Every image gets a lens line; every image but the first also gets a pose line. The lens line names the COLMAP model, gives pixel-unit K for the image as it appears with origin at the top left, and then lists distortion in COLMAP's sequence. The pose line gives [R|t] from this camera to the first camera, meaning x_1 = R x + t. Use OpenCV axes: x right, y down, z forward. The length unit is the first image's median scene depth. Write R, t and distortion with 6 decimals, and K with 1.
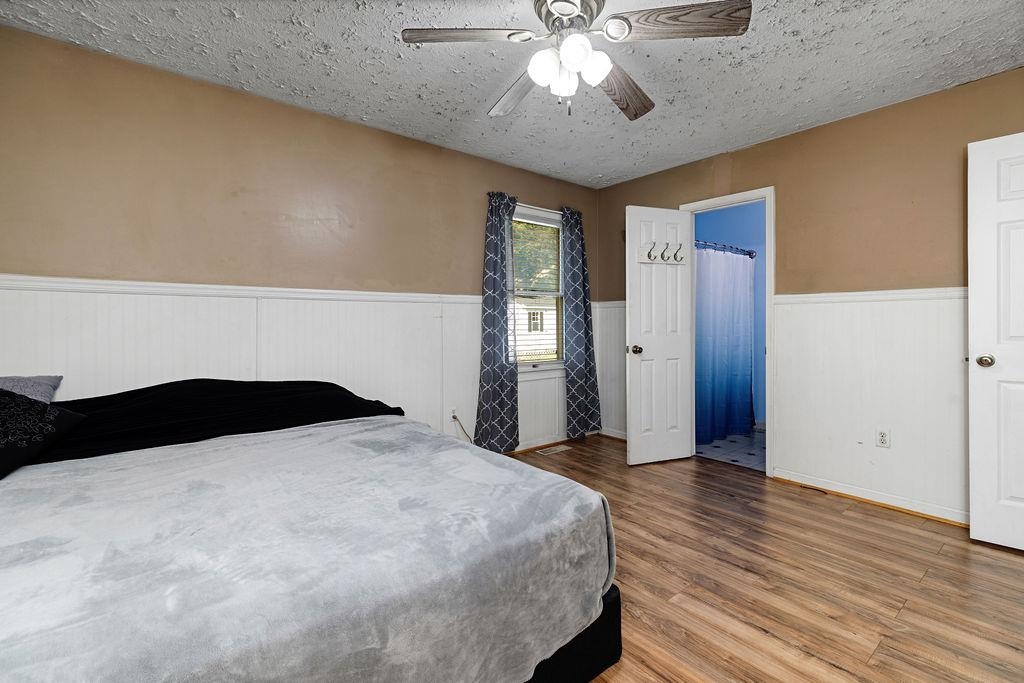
lens RADIAL K [[460.2, 0, 508.5], [0, 460.2, 317.2], [0, 0, 1]] dist [0.002541, -0.000121]
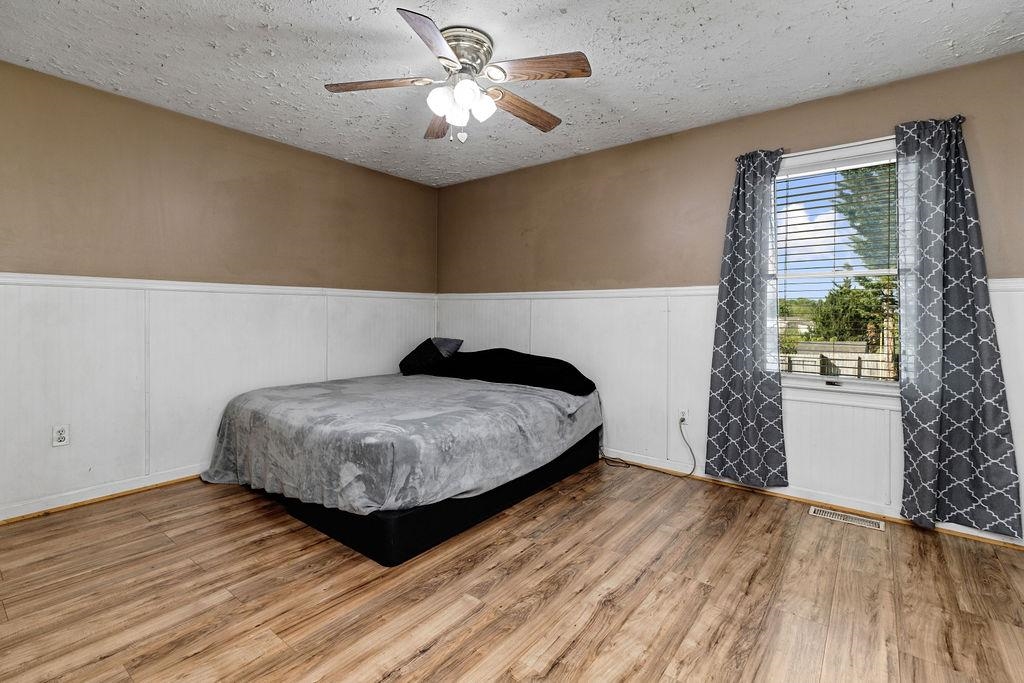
lens RADIAL K [[470.2, 0, 510.9], [0, 470.2, 301.1], [0, 0, 1]] dist [0.001691, -0.000321]
pose [[0.221431, -0.027605, -0.974785, 1.184995], [0.002300, 0.999611, -0.027786, 0.009000], [0.975173, 0.003911, 0.221408, 0.744826]]
